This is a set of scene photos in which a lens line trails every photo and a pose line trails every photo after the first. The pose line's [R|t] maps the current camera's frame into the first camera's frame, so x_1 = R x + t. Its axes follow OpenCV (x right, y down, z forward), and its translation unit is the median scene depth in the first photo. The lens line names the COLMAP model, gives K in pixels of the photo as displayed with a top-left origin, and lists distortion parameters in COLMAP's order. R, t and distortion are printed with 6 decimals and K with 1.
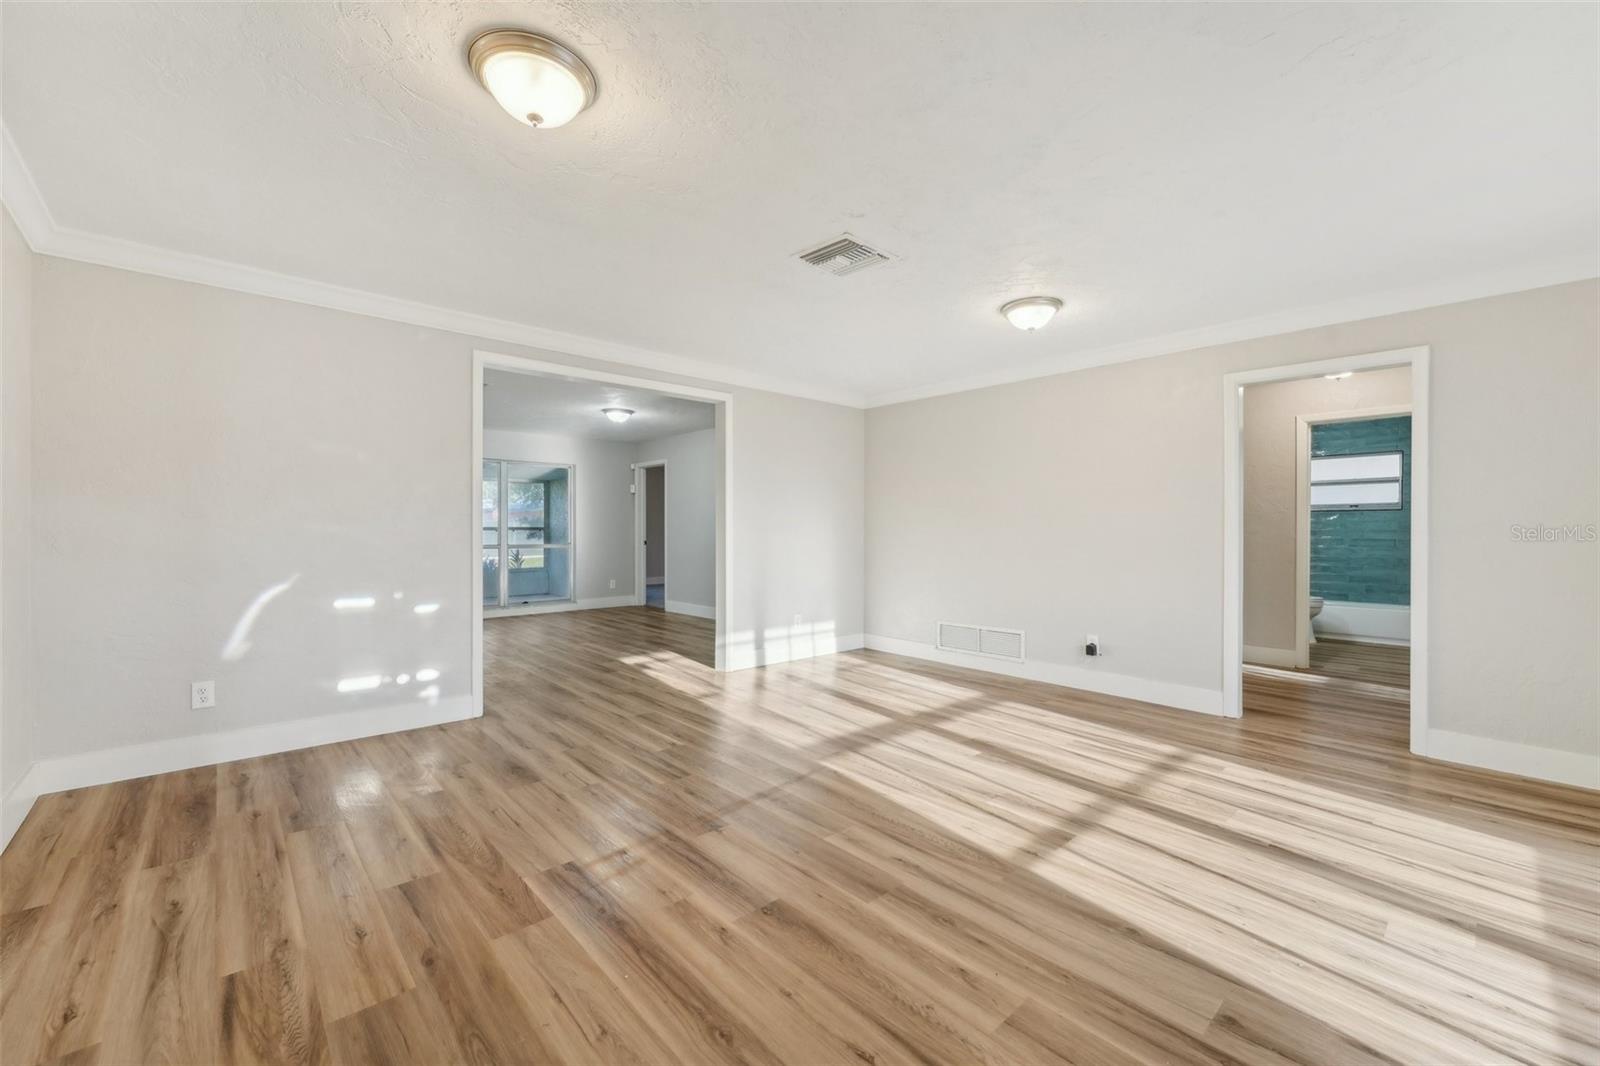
lens RADIAL K [[638.7, 0, 796.8], [0, 638.7, 526.1], [0, 0, 1]] dist [0.000526, -0.000206]
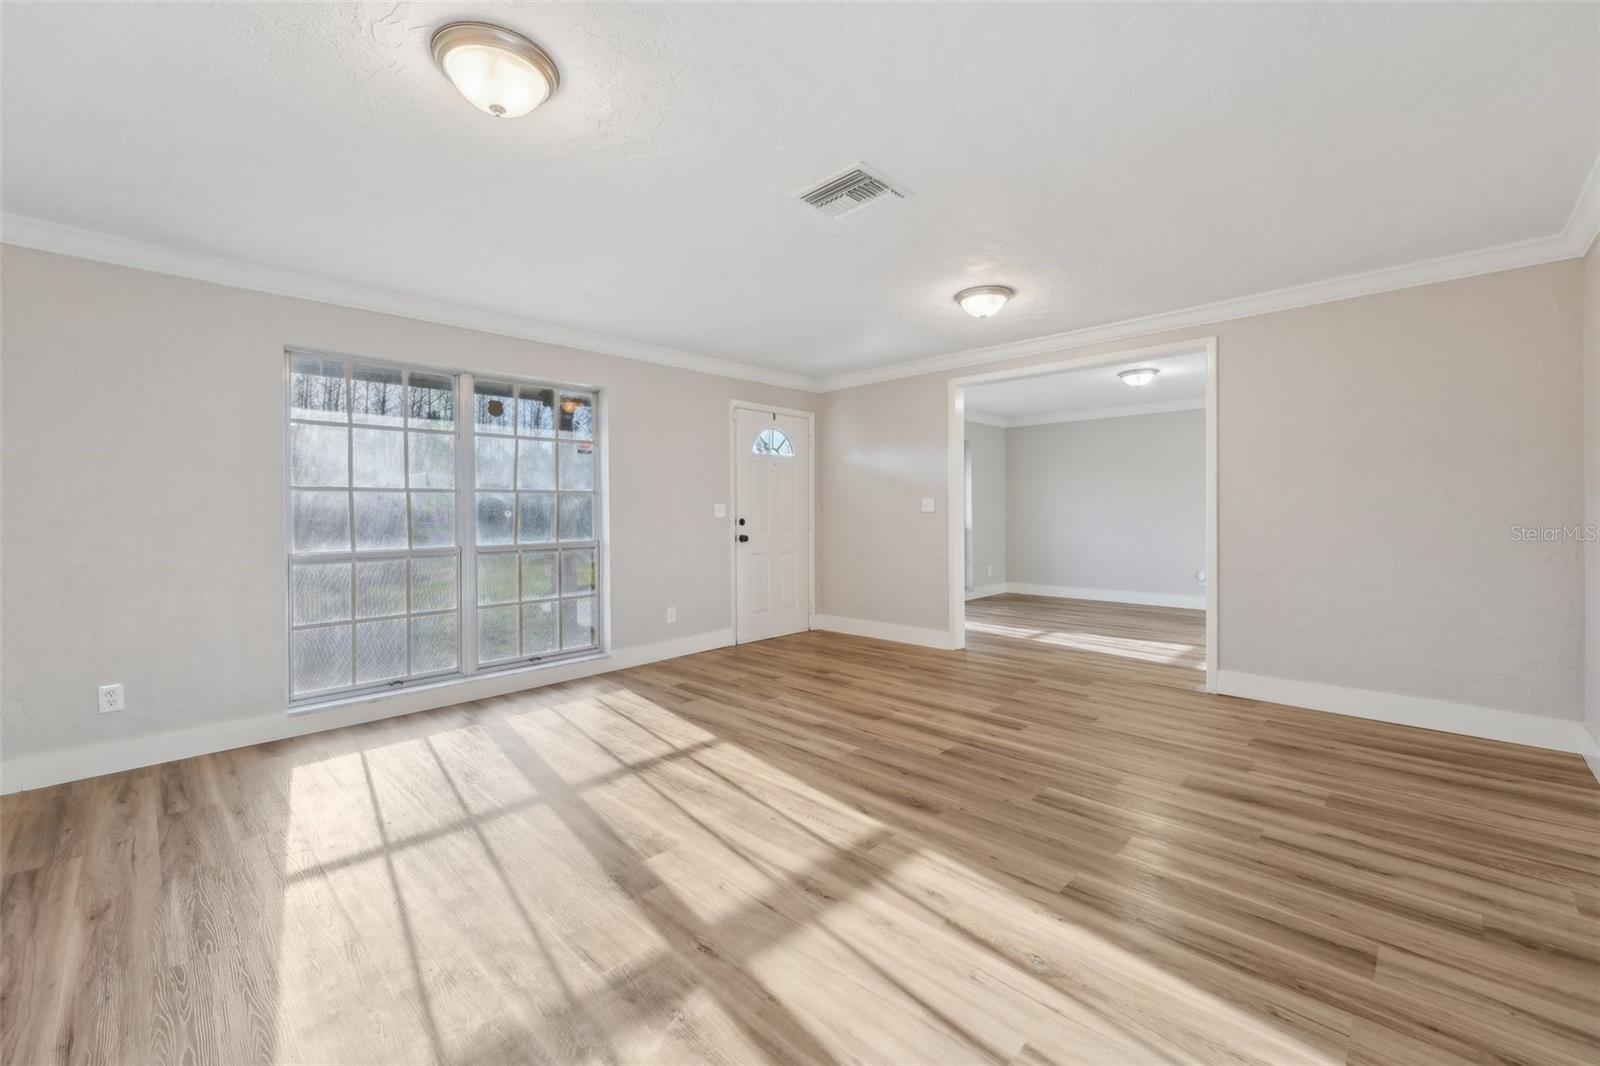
lens RADIAL K [[651.1, 0, 798.7], [0, 651.1, 512.5], [0, 0, 1]] dist [-0.002058, -0.000159]
pose [[-0.998172, 0.002769, -0.060377, 0.190401], [0.003268, 0.999961, -0.008165, 0.013372], [0.060352, -0.008348, -0.998142, 1.810369]]
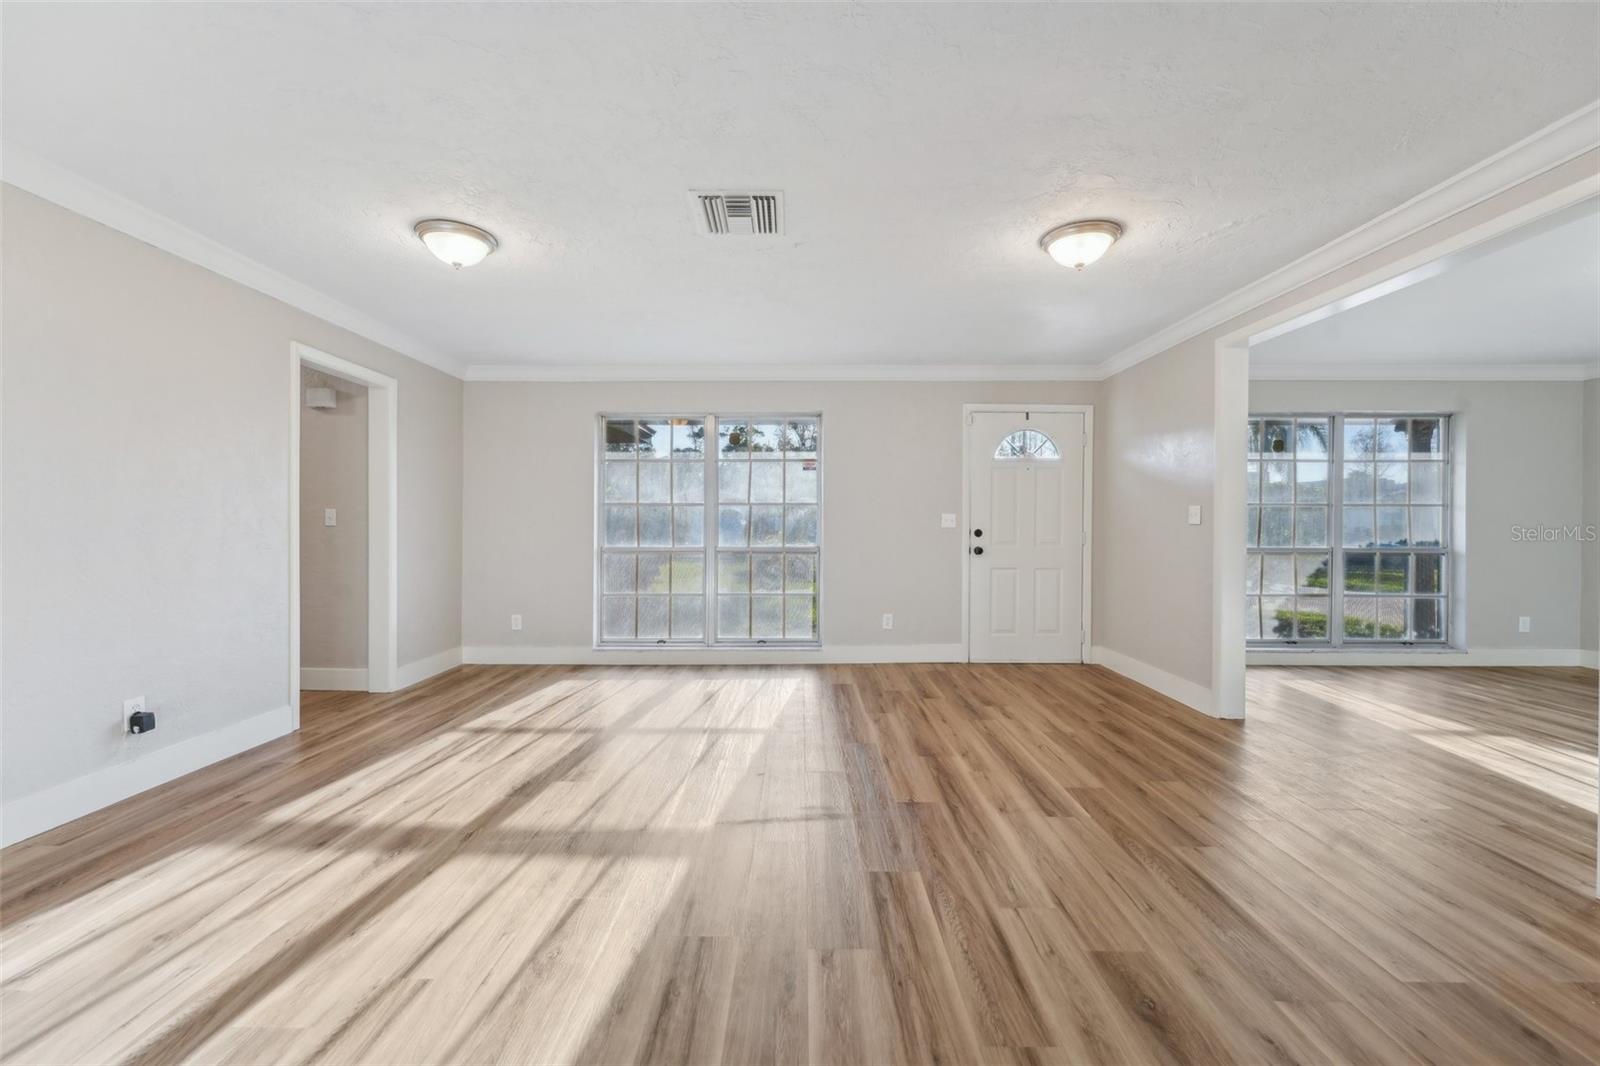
lens RADIAL K [[646.6, 0, 795.1], [0, 646.6, 519.6], [0, 0, 1]] dist [0.003112, 0.000069]
pose [[-0.735457, -0.002046, 0.677569, -0.575031], [-0.011034, 0.999899, -0.008957, 0.009626], [-0.677482, -0.014064, -0.735405, 1.552152]]
